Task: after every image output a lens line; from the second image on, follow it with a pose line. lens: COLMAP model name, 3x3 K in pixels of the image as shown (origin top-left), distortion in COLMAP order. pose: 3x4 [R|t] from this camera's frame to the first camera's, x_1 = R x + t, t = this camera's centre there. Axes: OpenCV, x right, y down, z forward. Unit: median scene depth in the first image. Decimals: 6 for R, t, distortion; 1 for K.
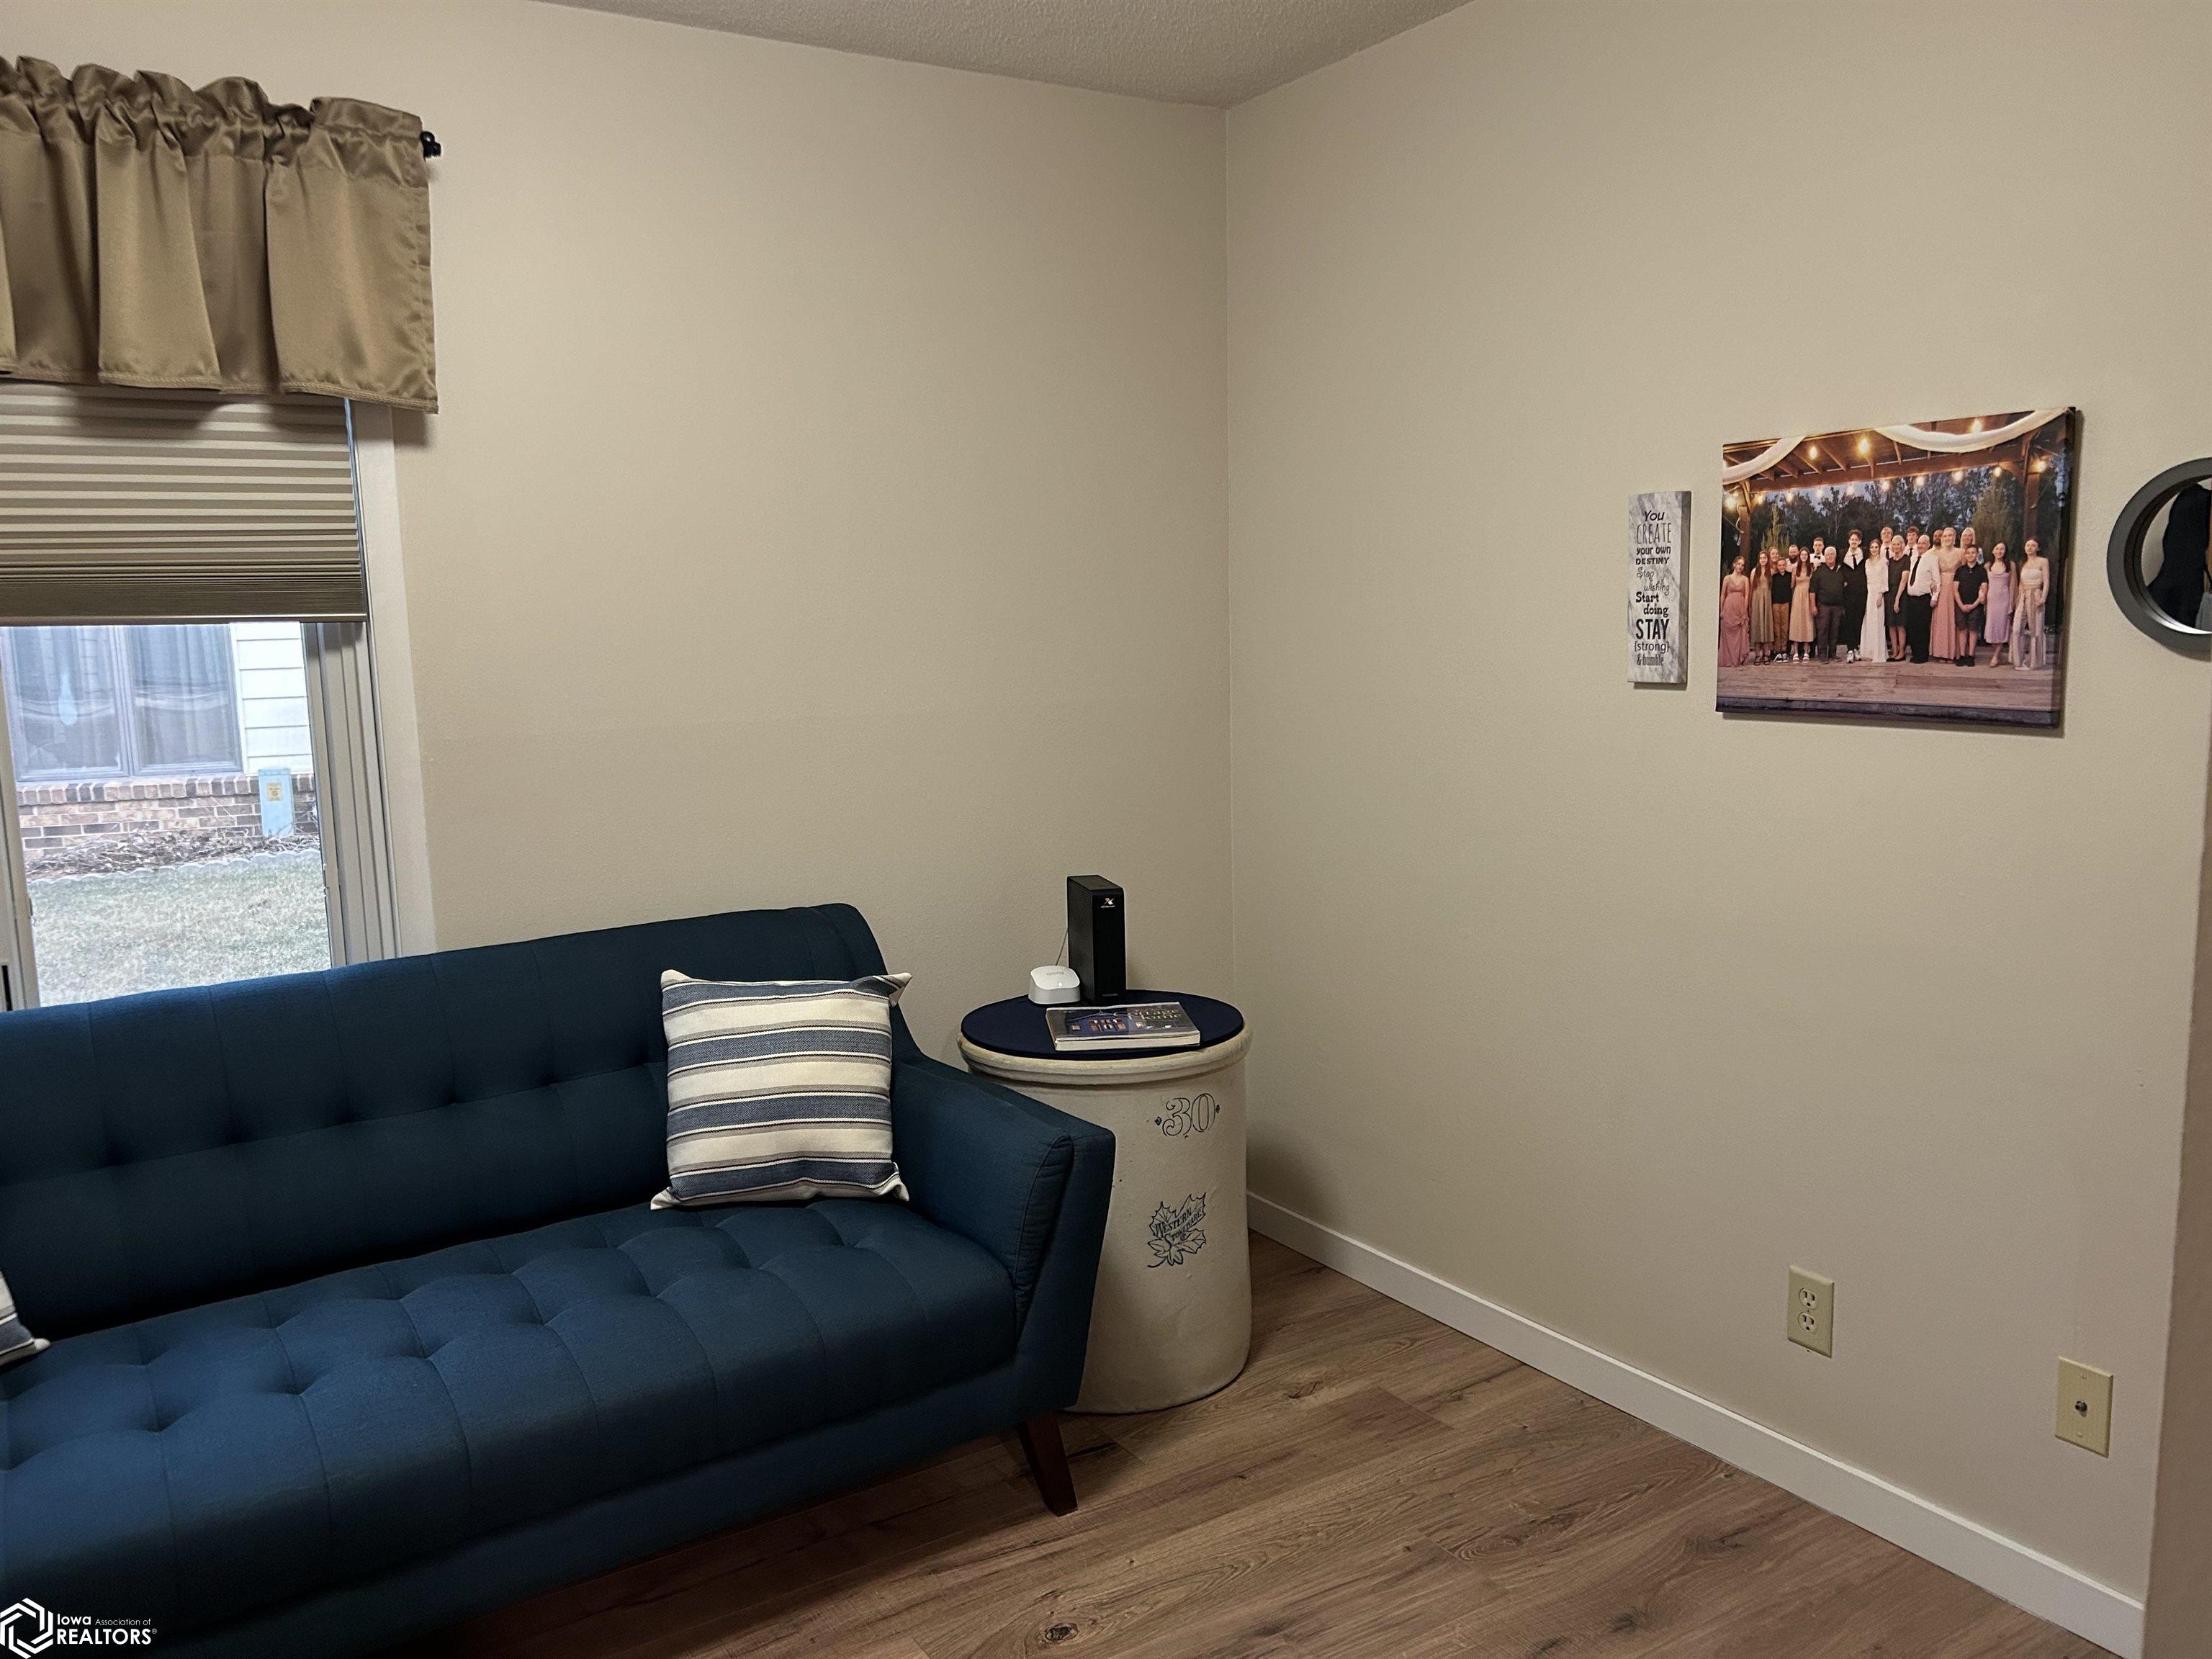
lens RADIAL K [[1666.1, 0, 1103.3], [0, 1666.1, 829.5], [0, 0, 1]] dist [0.057678, -0.064238]
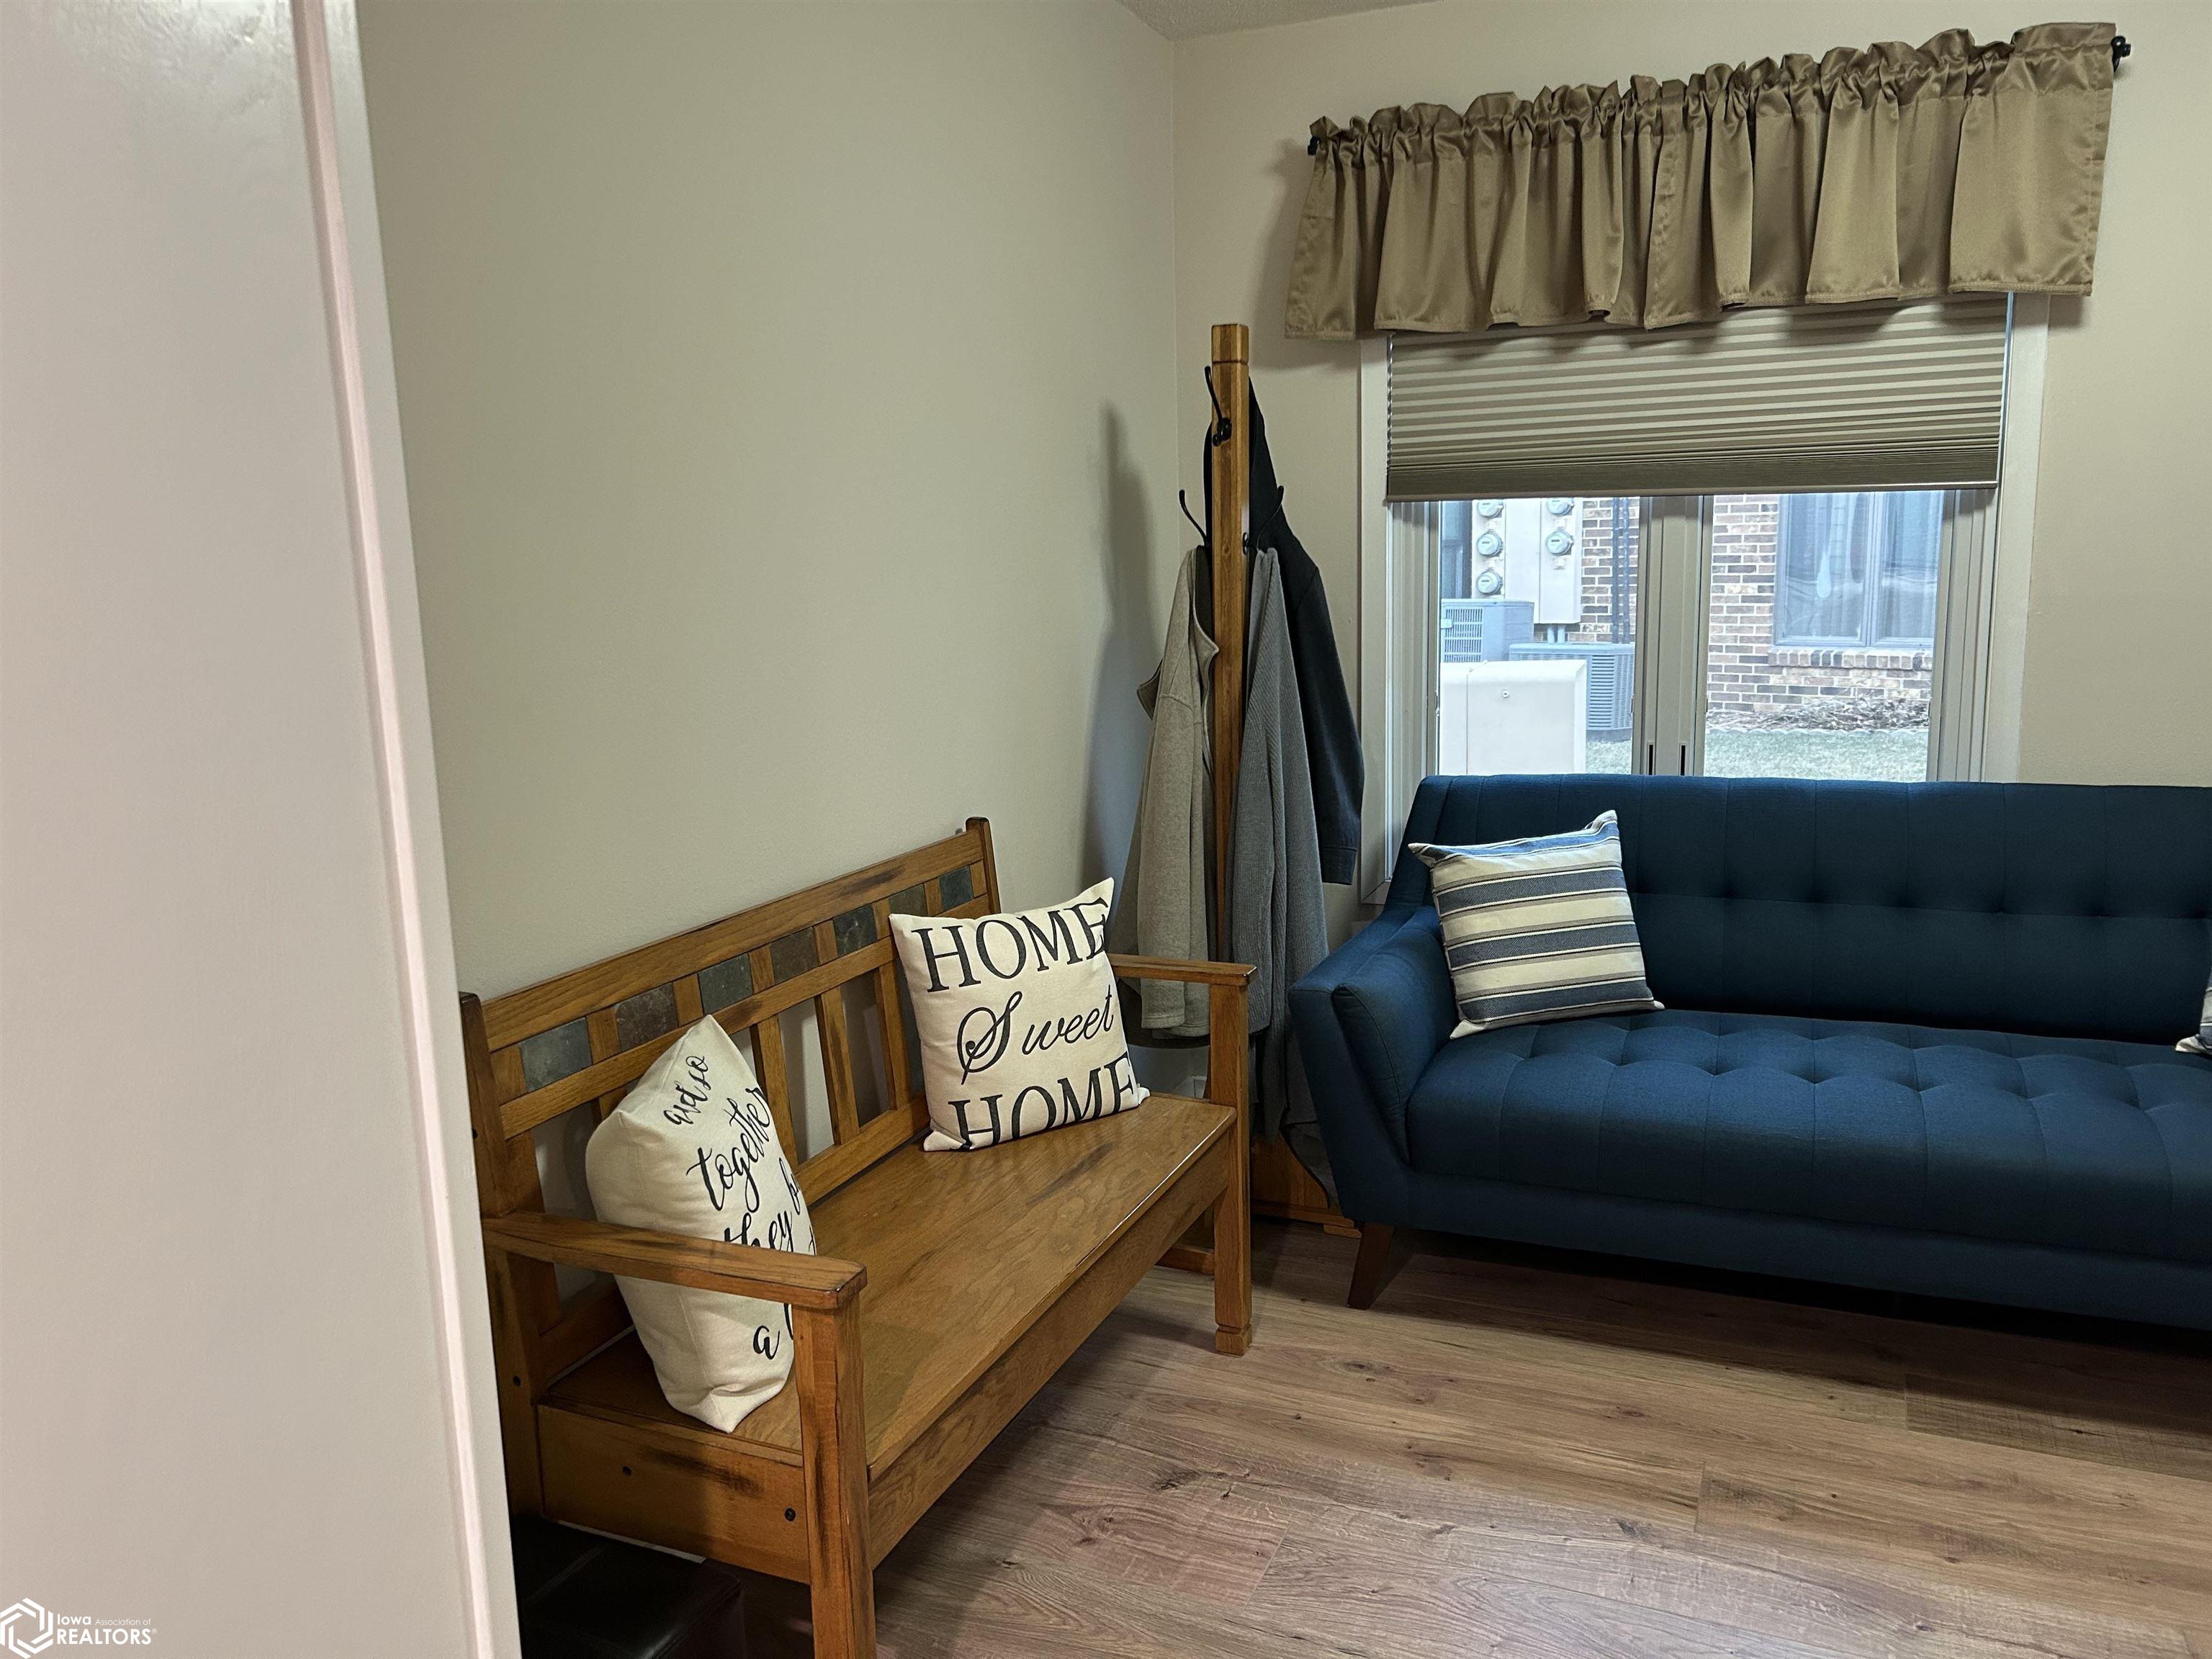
lens RADIAL K [[1666.1, 0, 1109.8], [0, 1666.1, 829.2], [0, 0, 1]] dist [0.057678, -0.064238]
pose [[0.567745, 0.150081, -0.809408, 0.193609], [-0.100066, 0.988531, 0.113105, 0.039041], [0.817100, 0.016779, 0.576251, -0.163056]]
